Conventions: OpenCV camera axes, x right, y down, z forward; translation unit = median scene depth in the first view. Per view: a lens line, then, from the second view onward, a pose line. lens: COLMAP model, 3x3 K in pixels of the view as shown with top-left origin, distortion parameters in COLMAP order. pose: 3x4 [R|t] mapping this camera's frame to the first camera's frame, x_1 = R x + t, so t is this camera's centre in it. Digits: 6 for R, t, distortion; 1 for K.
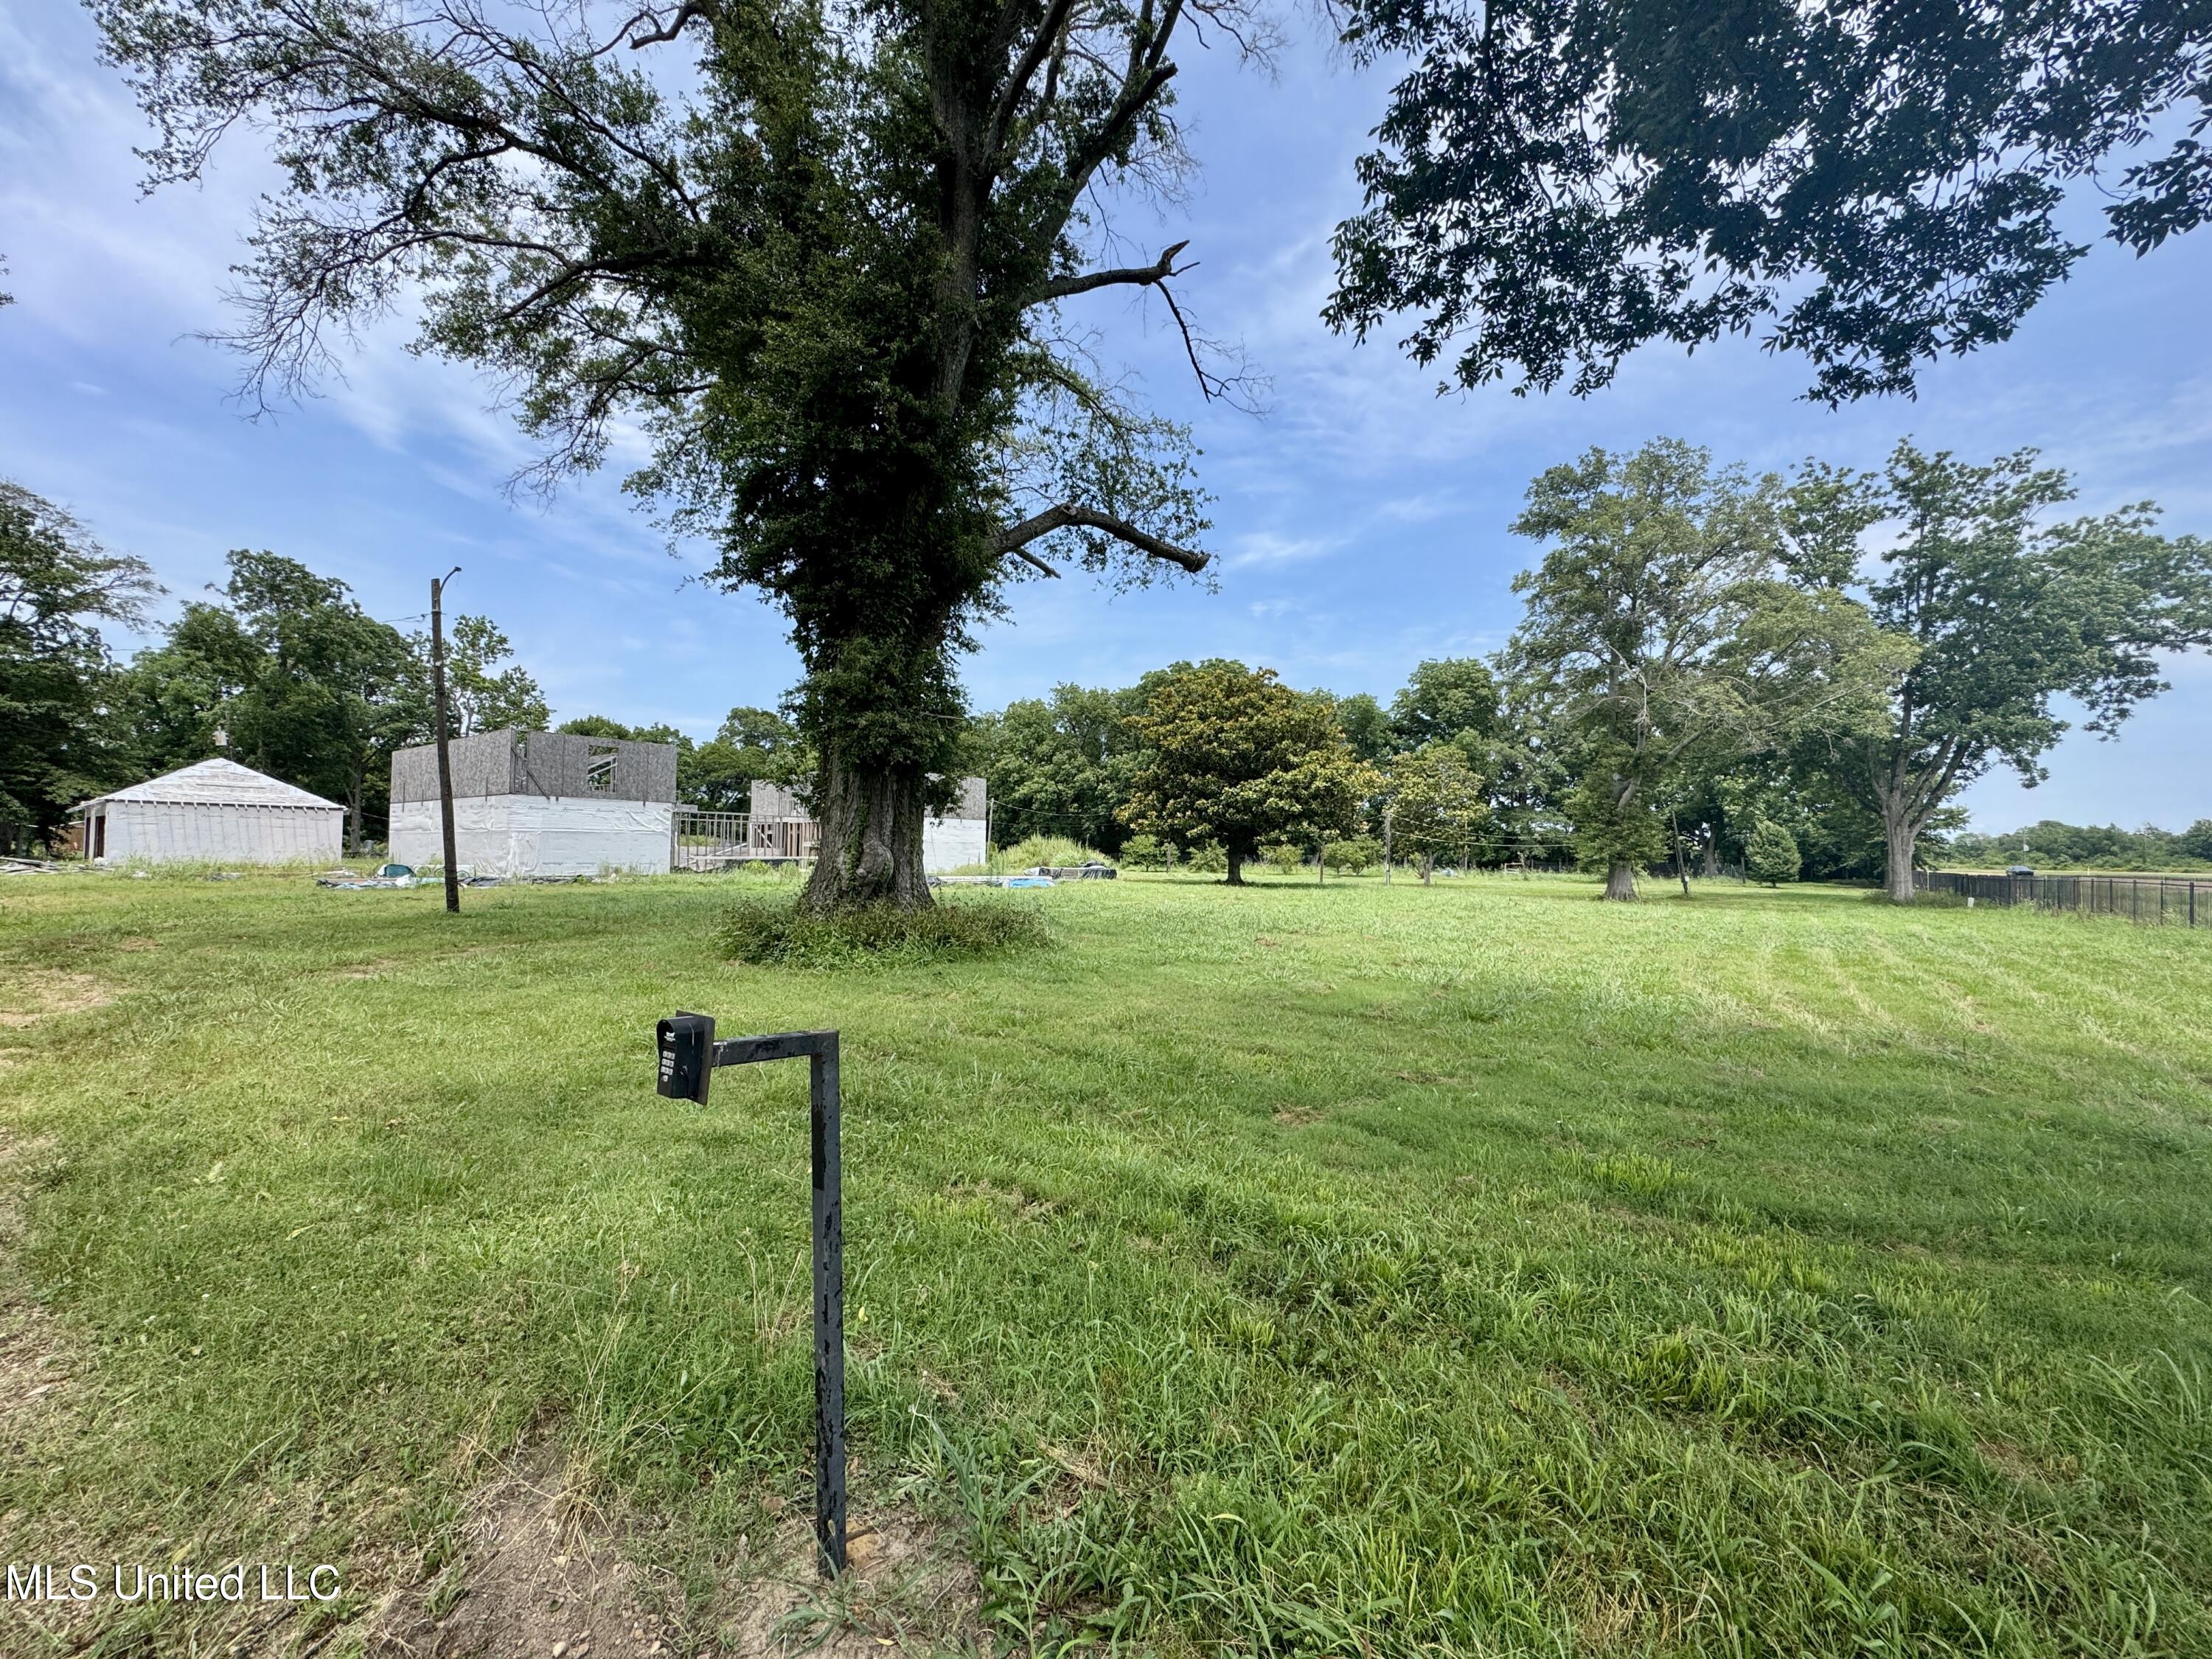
lens RADIAL K [[885.8, 0, 1094.6], [0, 885.8, 818.1], [0, 0, 1]] dist [0.002982, 0.000131]
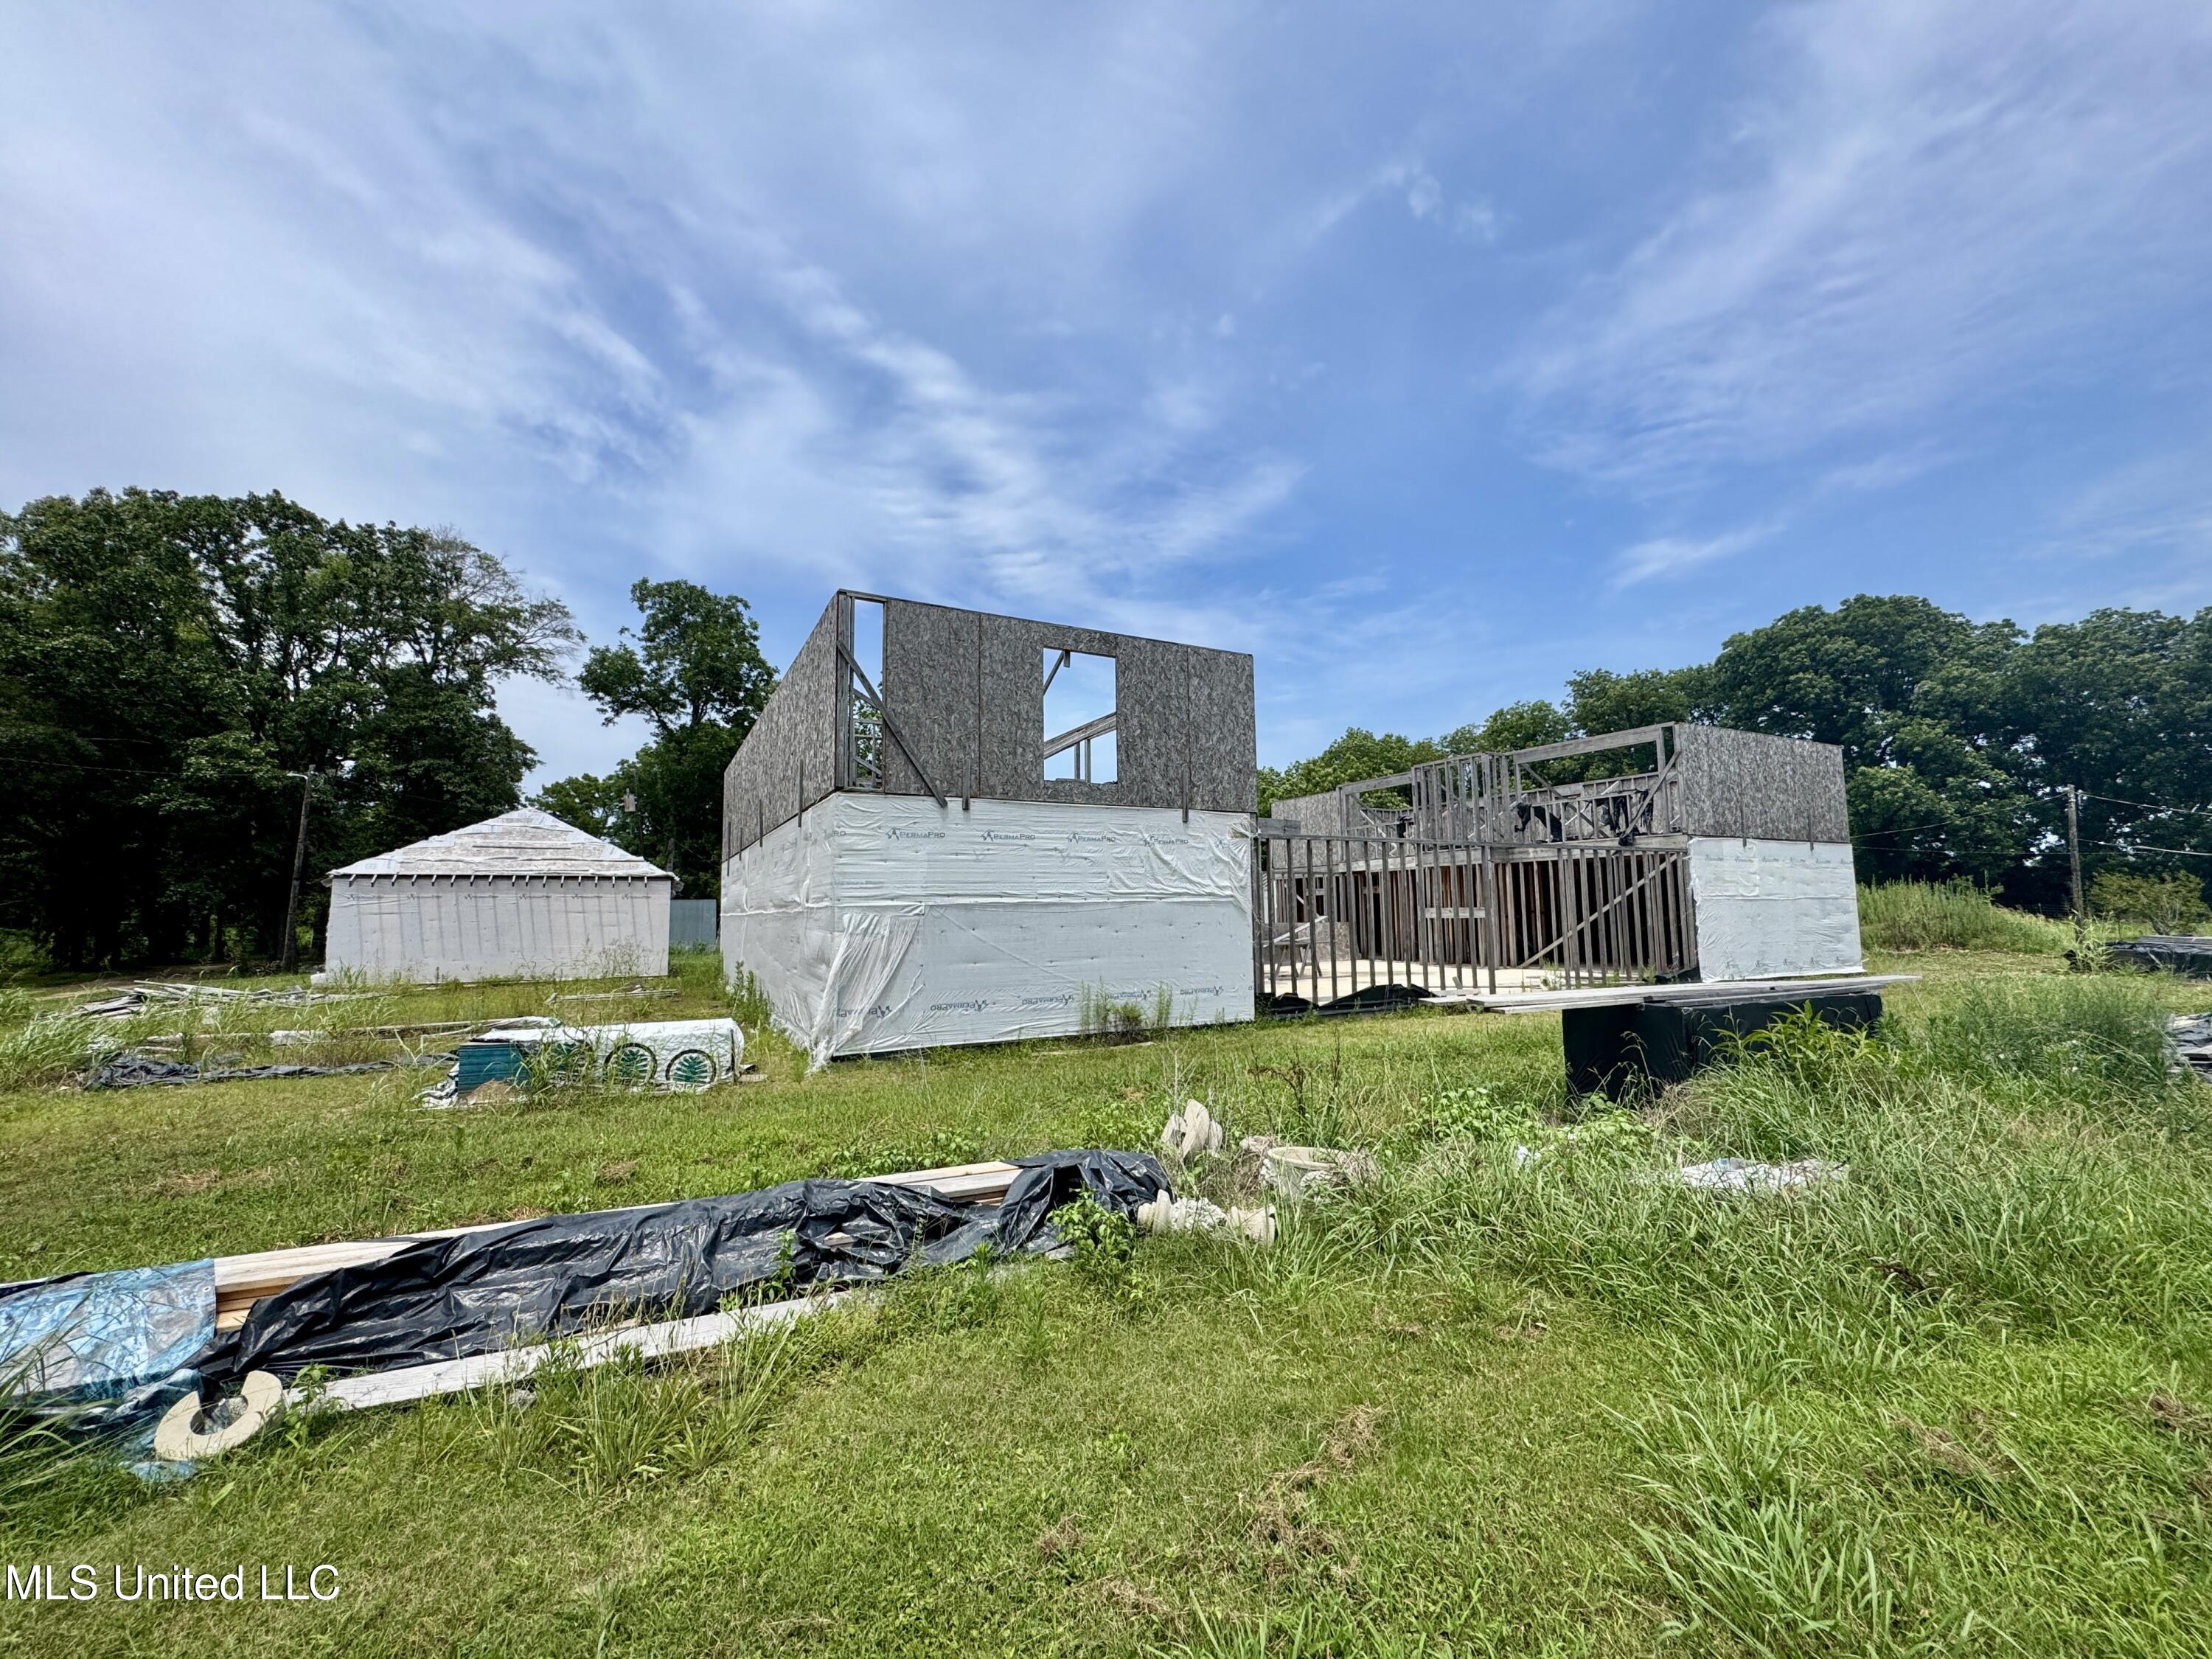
lens RADIAL K [[823.9, 0, 1089.5], [0, 823.9, 823.5], [0, 0, 1]] dist [0.003223, 0.000456]
pose [[0.910573, -0.069922, -0.407390, -0.322503], [0.043201, 0.996290, -0.074437, 0.006515], [0.411084, 0.050181, 0.910215, 0.547700]]
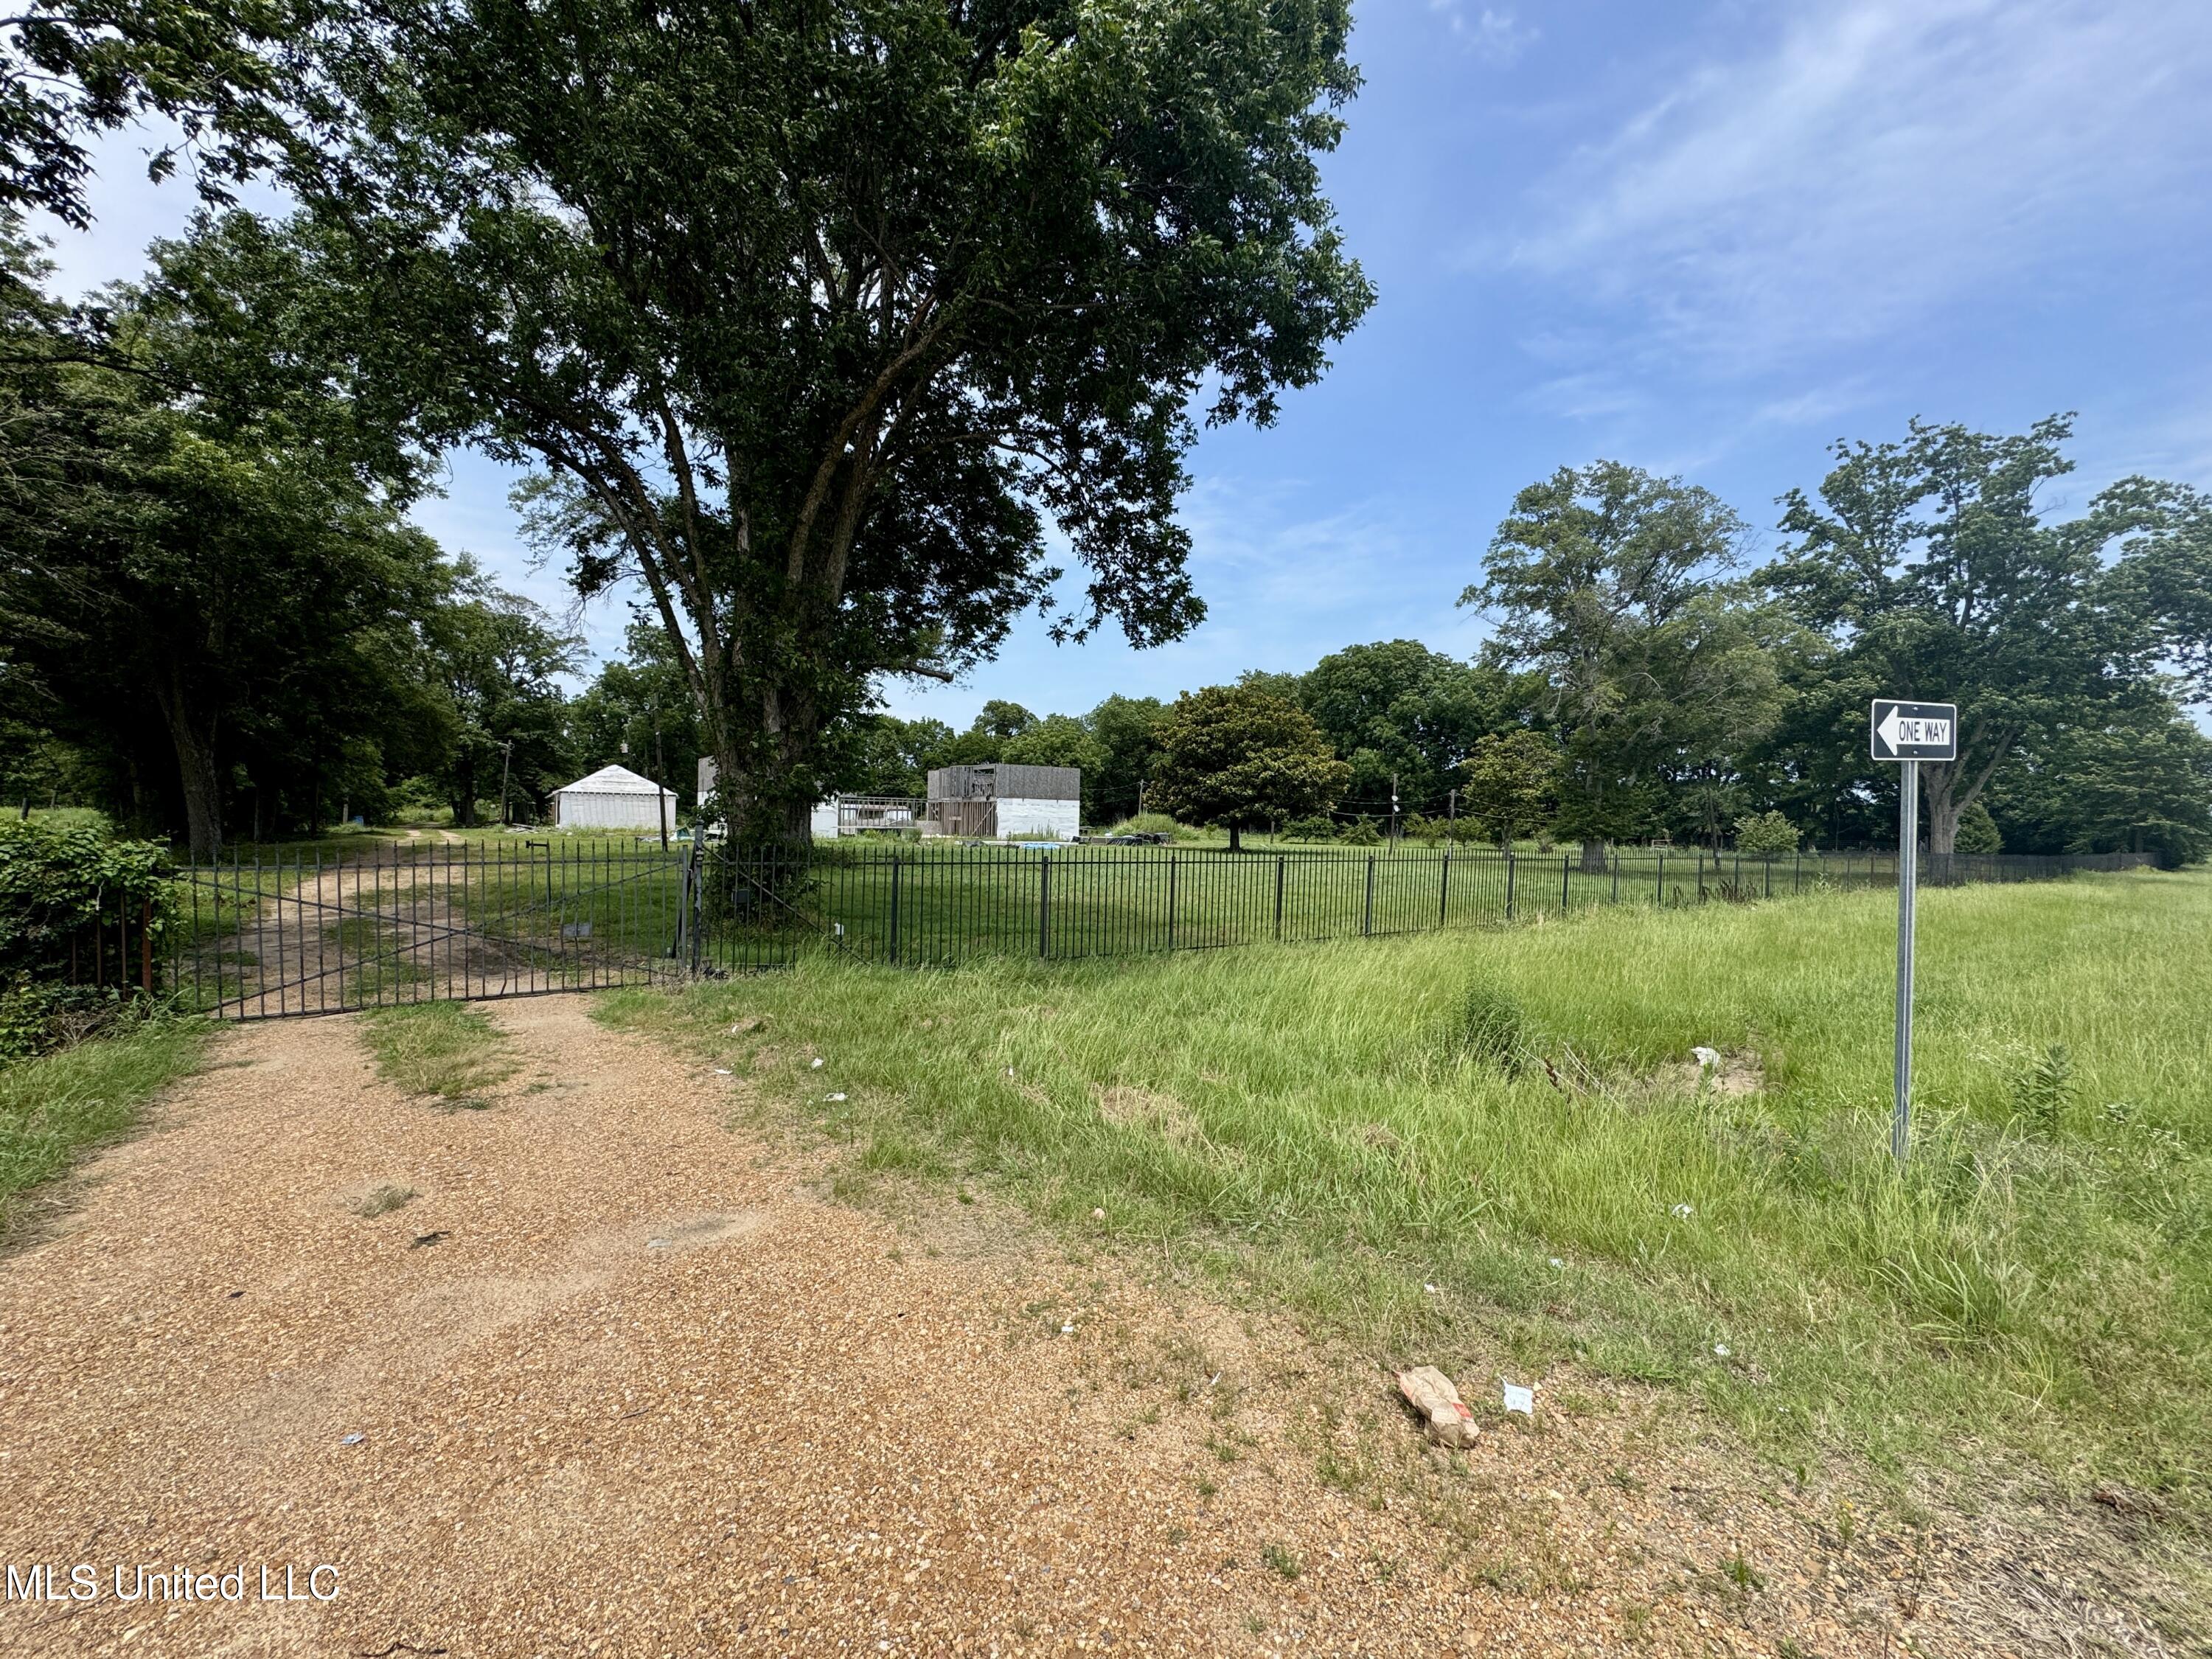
lens RADIAL K [[885.8, 0, 1098.3], [0, 885.8, 837.6], [0, 0, 1]] dist [0.002982, 0.000131]
pose [[0.947112, 0.012498, -0.320661, 0.344365], [0.004682, 0.998597, 0.052751, -0.012314], [0.320870, -0.051463, 0.945724, -0.241709]]
